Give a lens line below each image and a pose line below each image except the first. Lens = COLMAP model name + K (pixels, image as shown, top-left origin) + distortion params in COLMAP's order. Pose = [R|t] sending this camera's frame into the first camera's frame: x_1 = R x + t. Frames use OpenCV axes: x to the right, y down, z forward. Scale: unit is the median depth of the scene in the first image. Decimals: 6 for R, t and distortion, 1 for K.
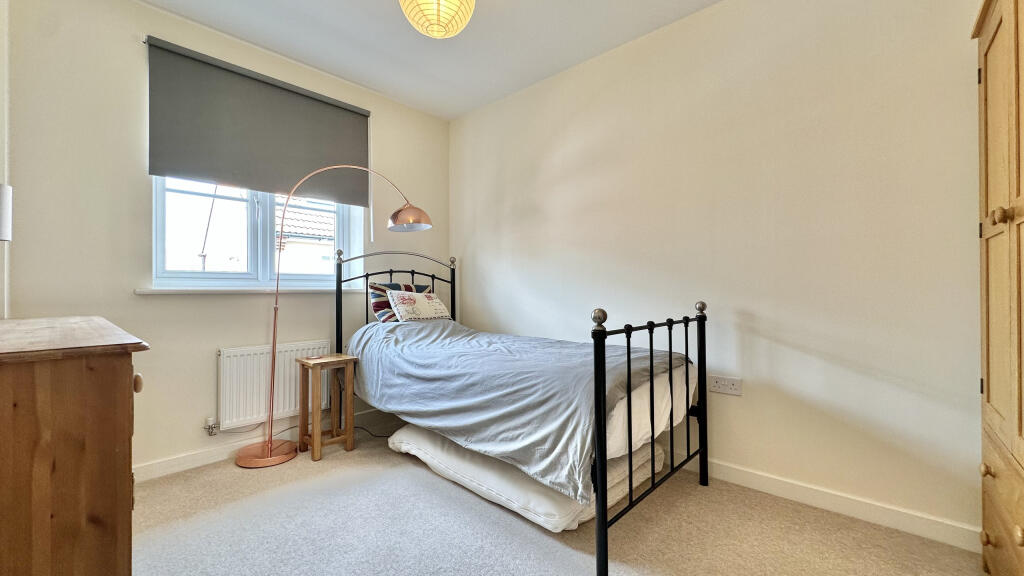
lens RADIAL K [[409.5, 0, 516.1], [0, 409.5, 288.0], [0, 0, 1]] dist [-0.000068, -0.000012]
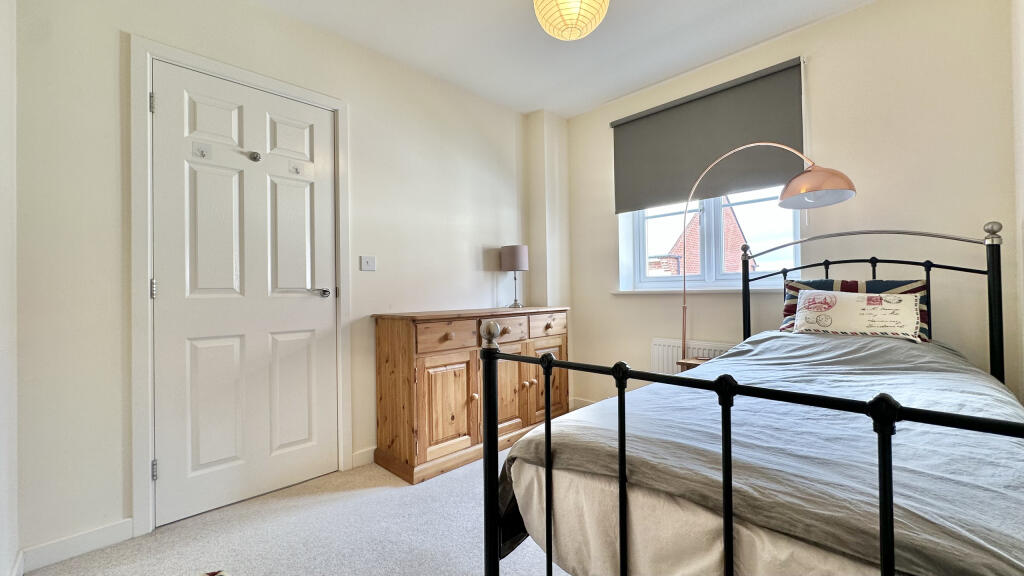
lens RADIAL K [[409.5, 0, 516.1], [0, 409.5, 288.0], [0, 0, 1]] dist [-0.000068, -0.000012]
pose [[-0.040026, -0.006446, -0.999178, 0.470029], [0.020600, 0.999761, -0.007275, -0.002941], [0.998986, -0.020874, -0.039884, 0.531042]]
